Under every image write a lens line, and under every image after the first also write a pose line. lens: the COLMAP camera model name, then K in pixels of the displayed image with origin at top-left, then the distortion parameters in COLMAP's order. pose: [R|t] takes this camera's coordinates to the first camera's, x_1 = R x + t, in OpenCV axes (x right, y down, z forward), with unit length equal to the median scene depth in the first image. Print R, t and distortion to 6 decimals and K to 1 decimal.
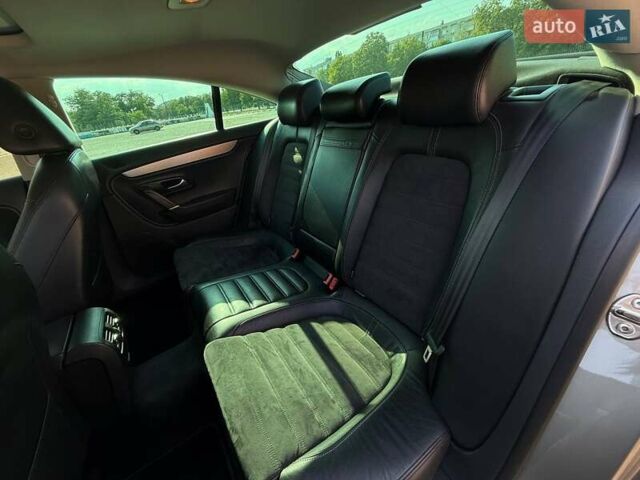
lens RADIAL K [[256.8, 0, 320.0], [0, 256.8, 240.0], [0, 0, 1]] dist [-0.000089, -0.000009]
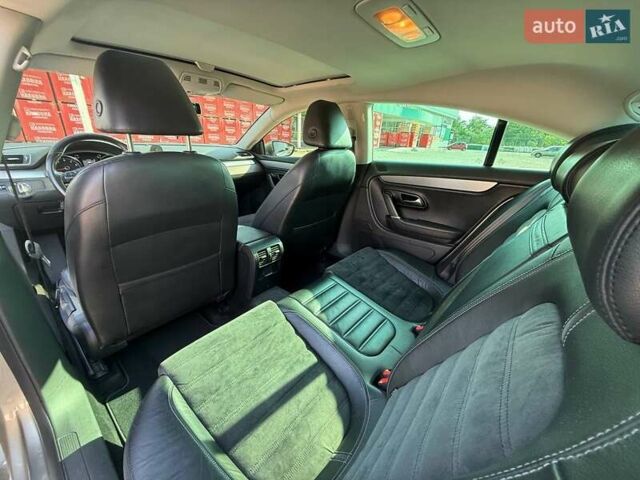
lens RADIAL K [[256.8, 0, 320.0], [0, 256.8, 240.0], [0, 0, 1]] dist [-0.000089, -0.000009]
pose [[0.268066, 0.484588, -0.832655, 0.333843], [-0.536271, 0.793064, 0.288899, -0.208040], [0.800346, 0.369085, 0.472464, 0.273356]]
